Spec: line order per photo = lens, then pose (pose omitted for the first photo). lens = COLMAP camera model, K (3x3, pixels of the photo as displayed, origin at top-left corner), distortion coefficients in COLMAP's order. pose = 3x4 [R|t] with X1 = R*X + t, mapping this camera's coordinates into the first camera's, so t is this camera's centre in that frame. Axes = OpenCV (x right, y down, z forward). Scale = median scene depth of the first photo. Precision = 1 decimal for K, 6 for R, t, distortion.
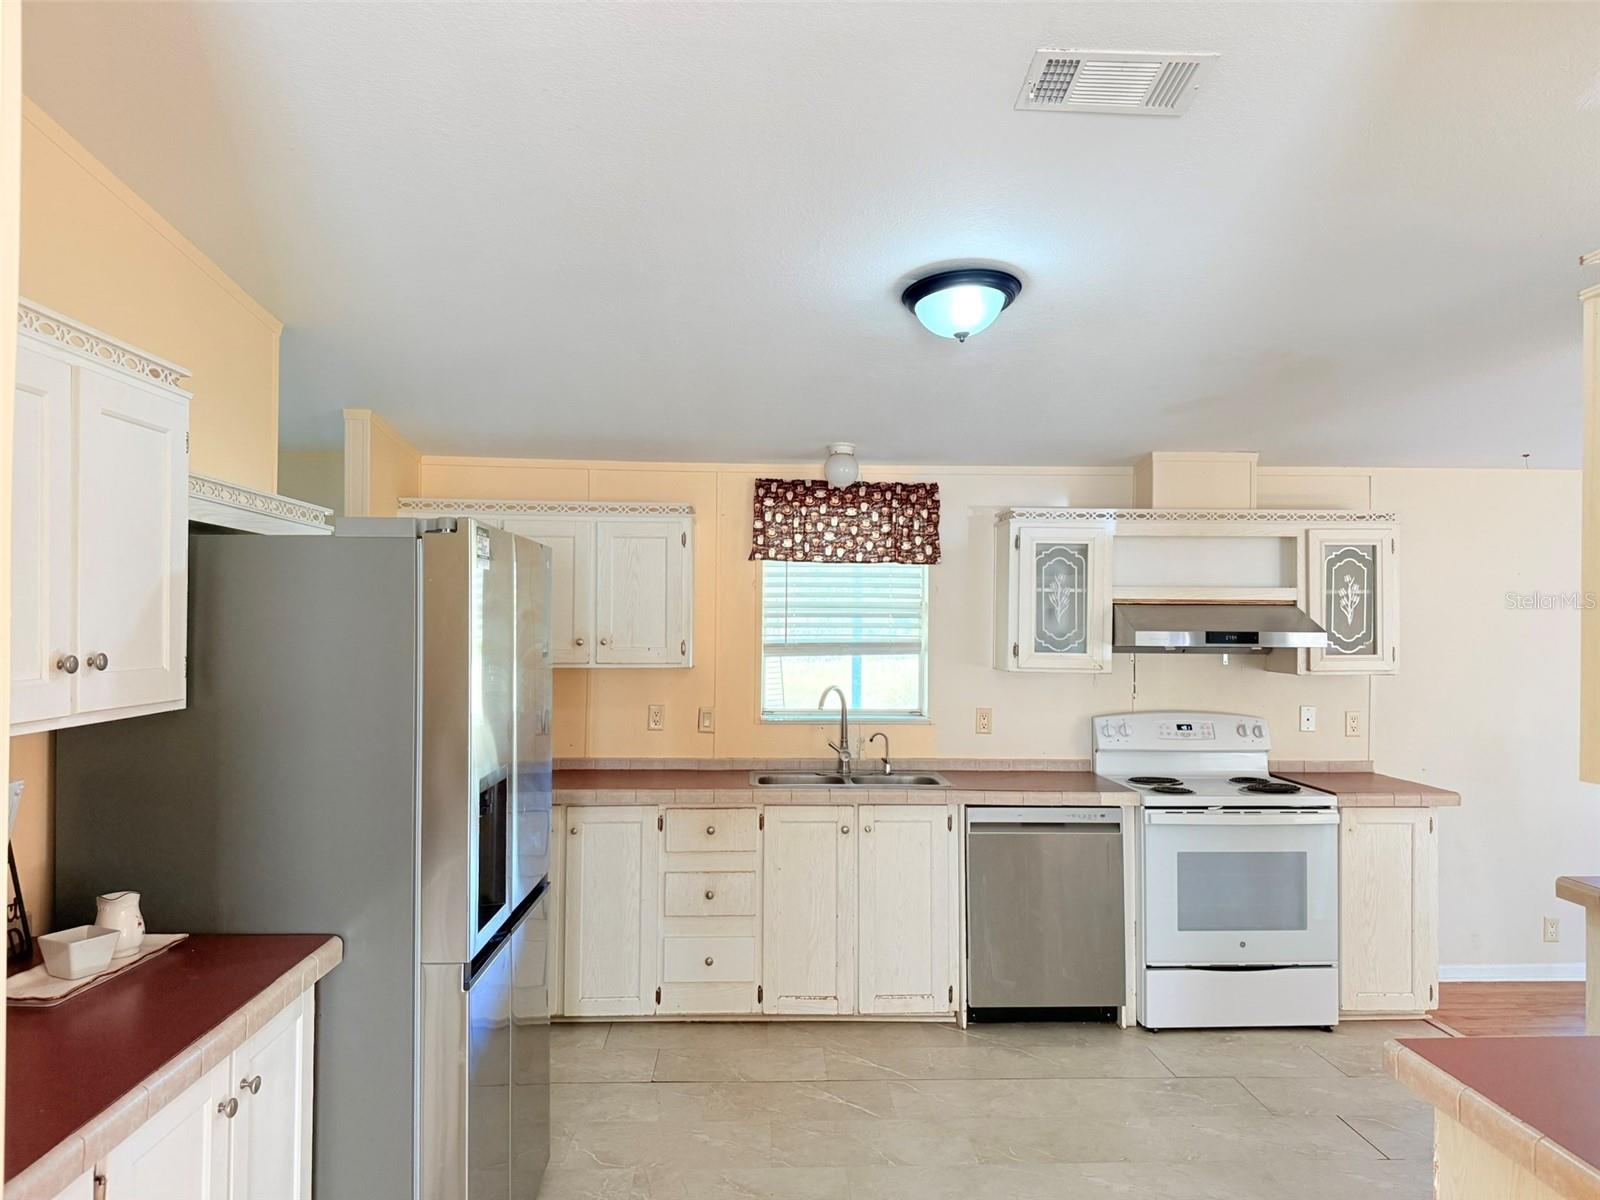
lens RADIAL K [[1133.9, 0, 795.3], [0, 1133.9, 612.6], [0, 0, 1]] dist [0.102096, -0.144597]
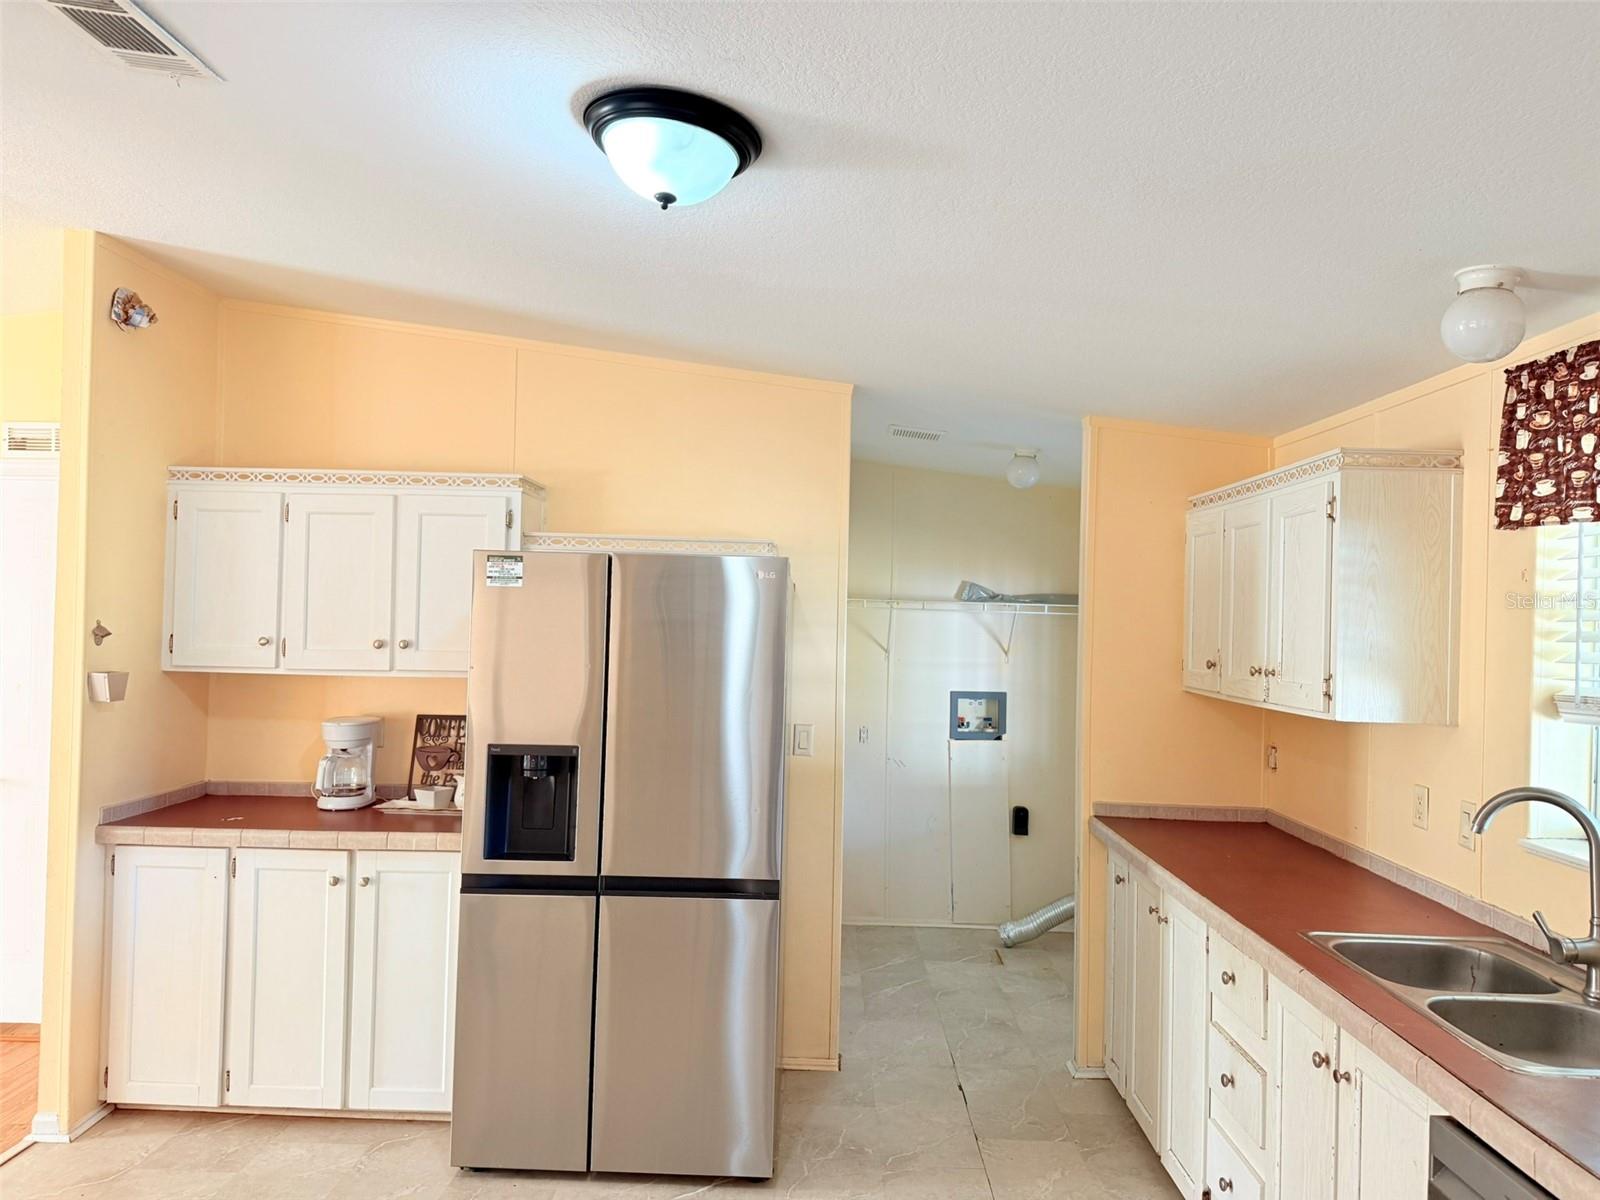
lens RADIAL K [[1133.9, 0, 795.3], [0, 1133.9, 612.6], [0, 0, 1]] dist [0.102096, -0.144597]
pose [[-0.071900, -0.015365, -0.997293, 0.525236], [-0.008885, 0.999852, -0.014764, 0.002660], [0.997372, 0.007800, -0.072026, 0.737454]]
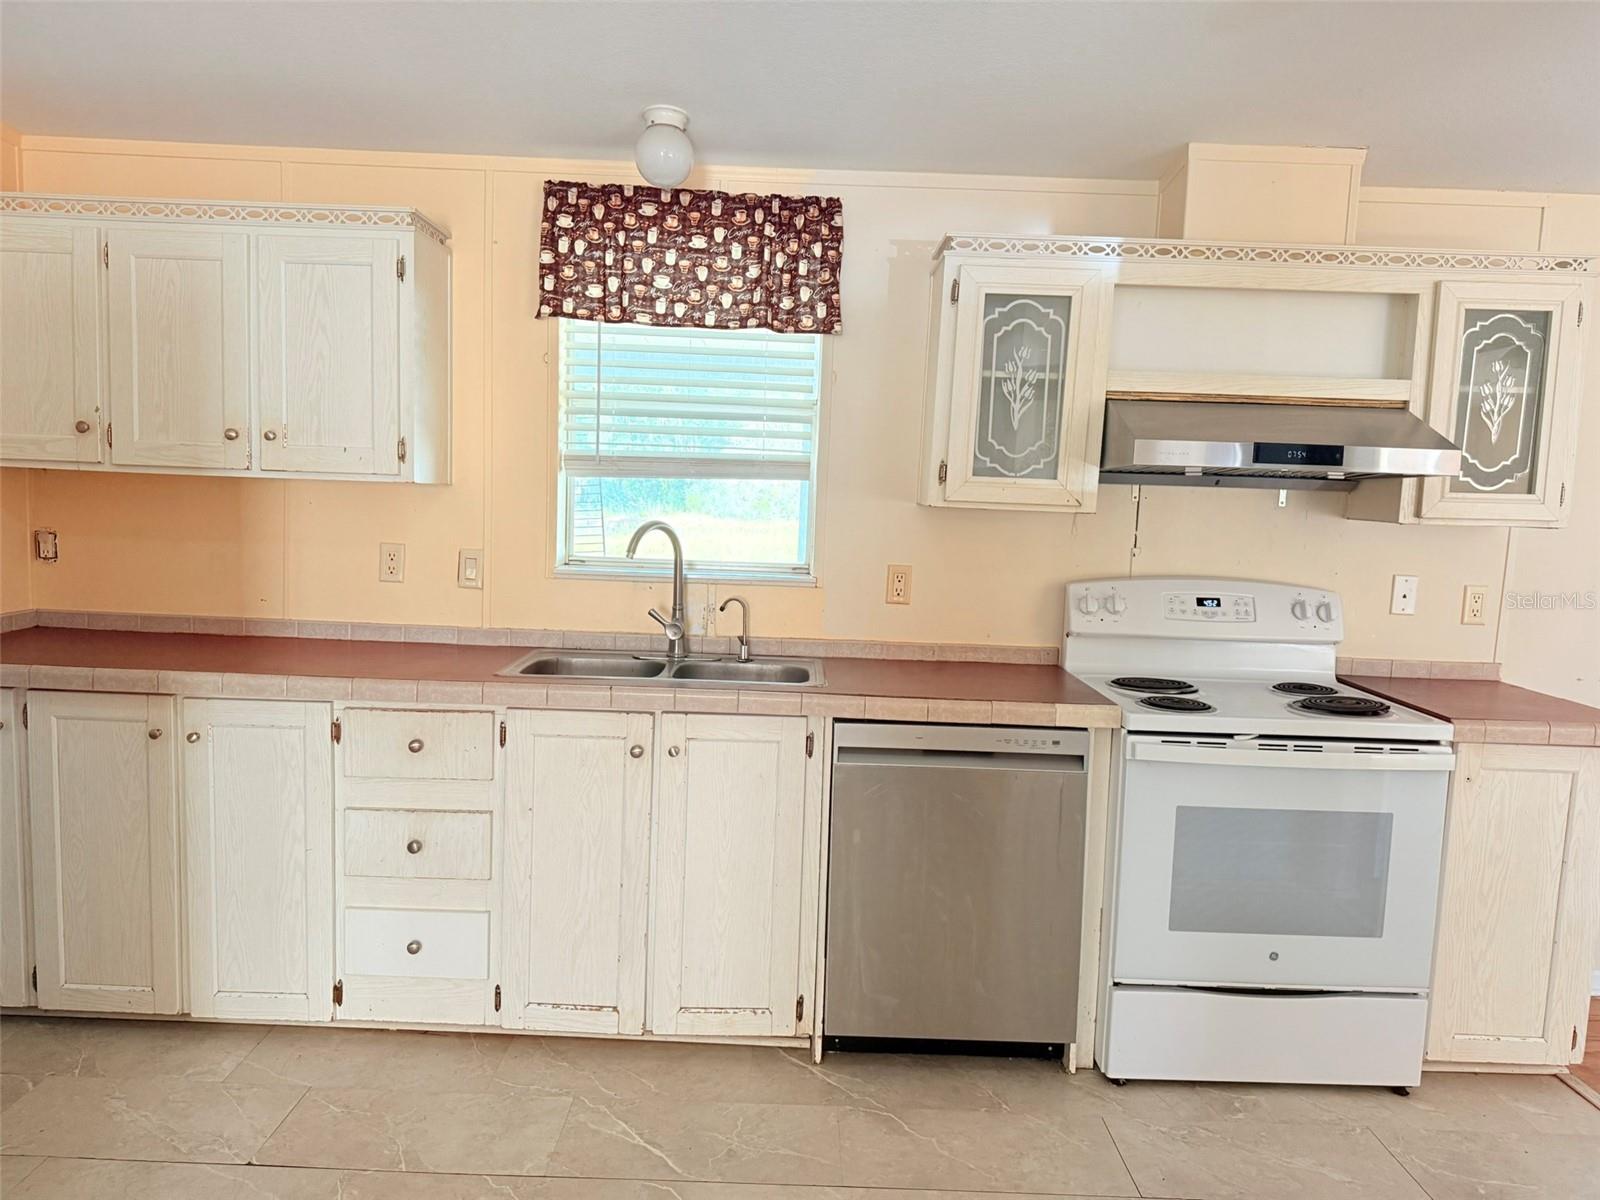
lens RADIAL K [[1142.4, 0, 797.9], [0, 1142.4, 618.1], [0, 0, 1]] dist [0.105837, -0.132724]
pose [[0.998991, 0.033721, -0.029652, 0.133933], [-0.029789, 0.991802, 0.124265, 0.036377], [0.033599, -0.123256, 0.991806, 0.362021]]
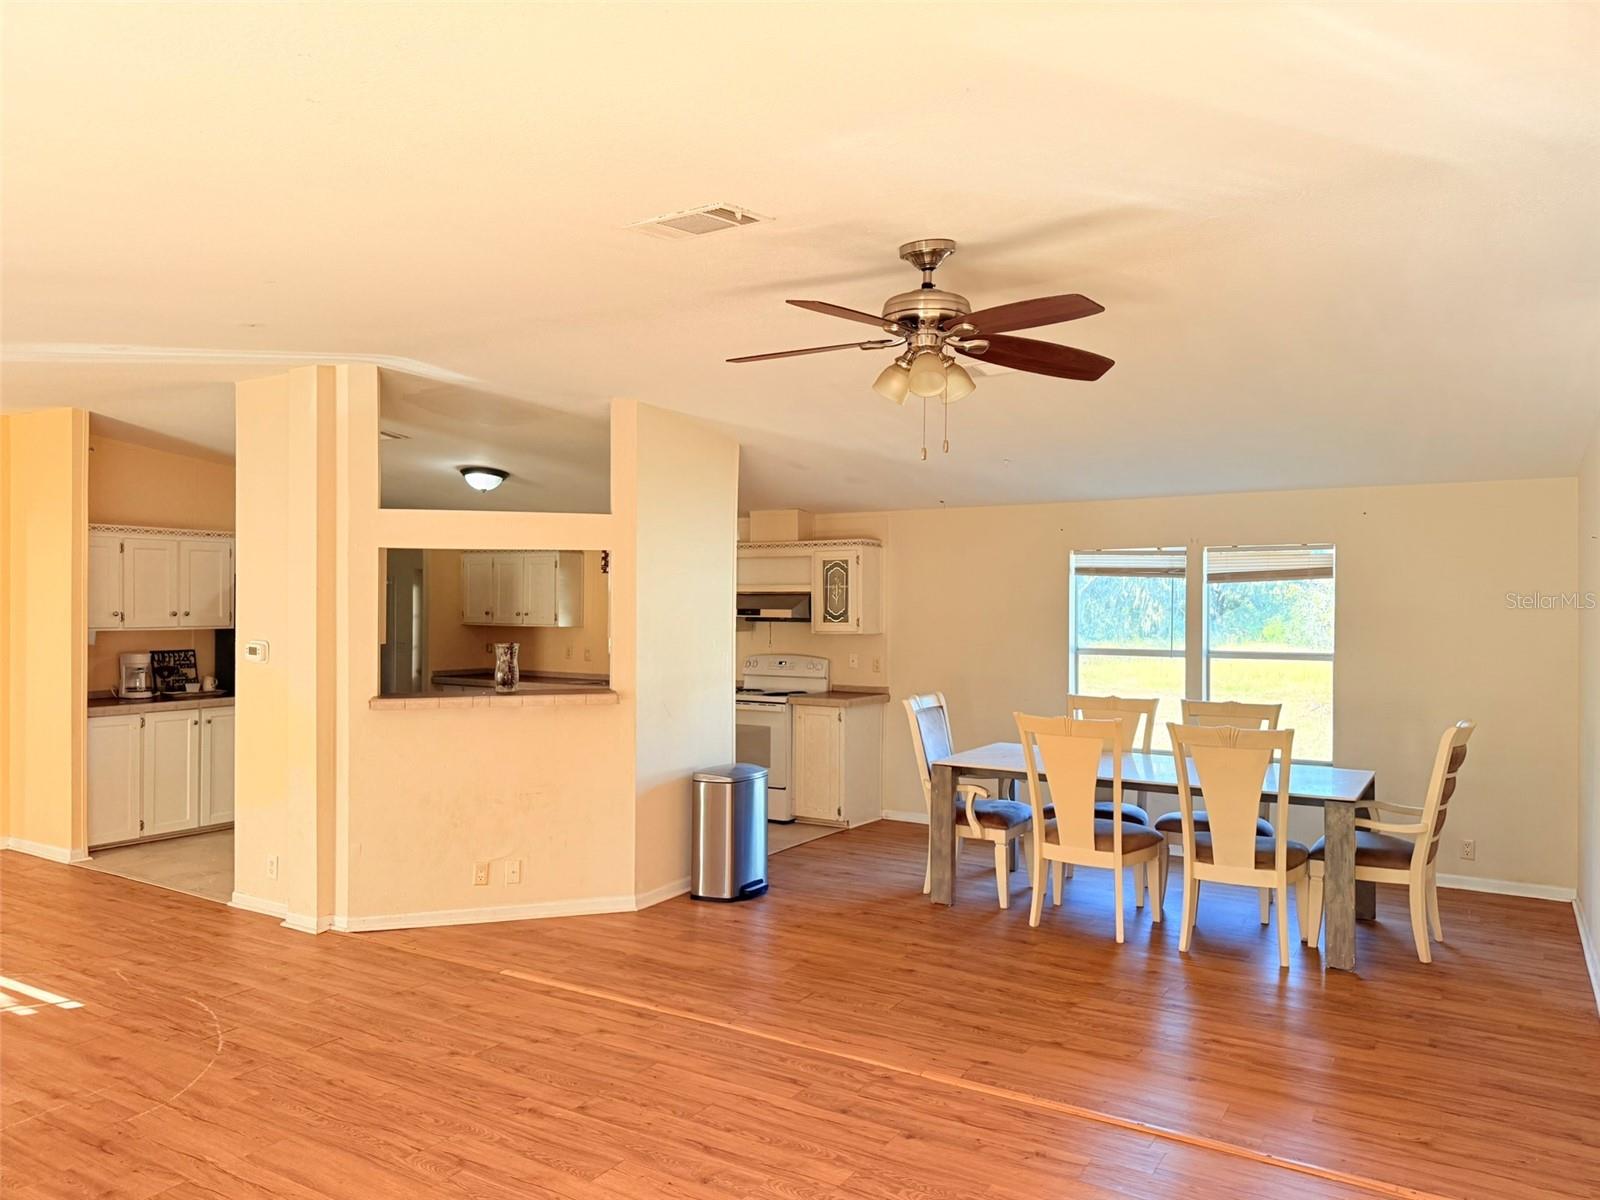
lens RADIAL K [[1130.3, 0, 801.6], [0, 1130.3, 595.4], [0, 0, 1]] dist [0.045189, -0.037309]
pose [[0.832521, -0.006593, -0.553955, 1.390785], [0.007040, 0.999974, -0.001320, -0.002749], [0.553949, -0.002800, 0.832546, -0.463051]]
